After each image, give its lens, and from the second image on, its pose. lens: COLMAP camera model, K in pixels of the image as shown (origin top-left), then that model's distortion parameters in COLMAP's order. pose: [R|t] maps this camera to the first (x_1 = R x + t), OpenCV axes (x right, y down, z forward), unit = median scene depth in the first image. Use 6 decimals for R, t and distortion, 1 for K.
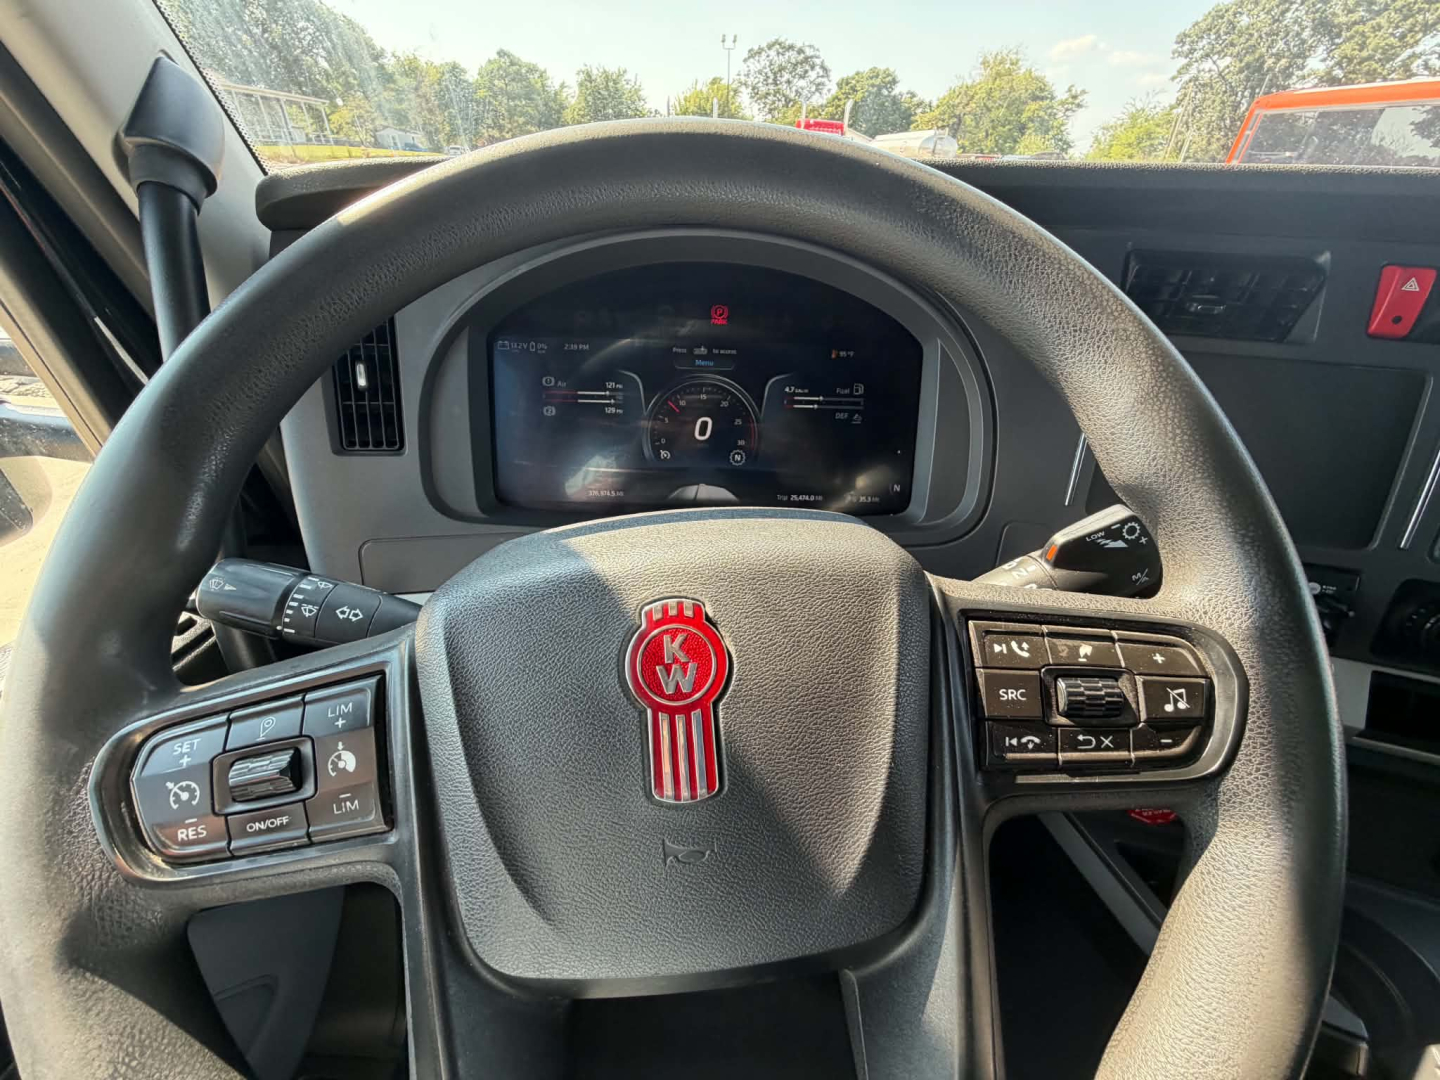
lens RADIAL K [[574.8, 0, 714.4], [0, 574.8, 534.6], [0, 0, 1]] dist [0.002751, 0.000150]
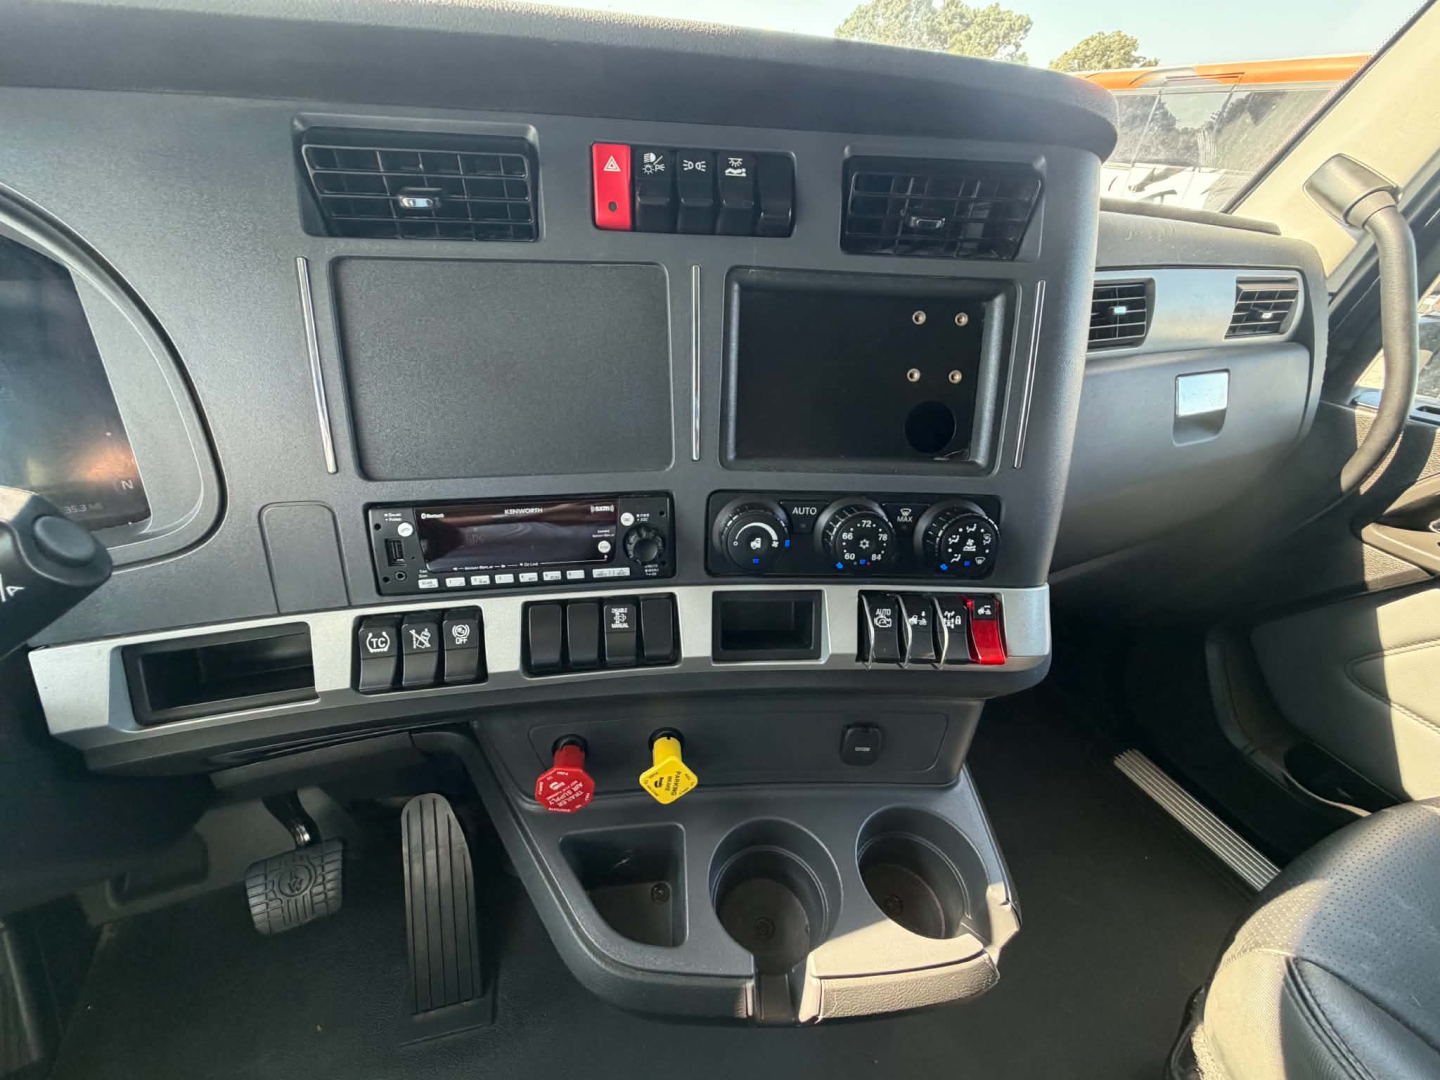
lens RADIAL K [[574.8, 0, 714.4], [0, 574.8, 534.6], [0, 0, 1]] dist [0.002751, 0.000150]
pose [[0.924596, -0.202098, 0.322922, 0.912205], [0.192400, 0.979354, 0.062037, 0.090087], [-0.328792, 0.004771, 0.944390, 0.121519]]
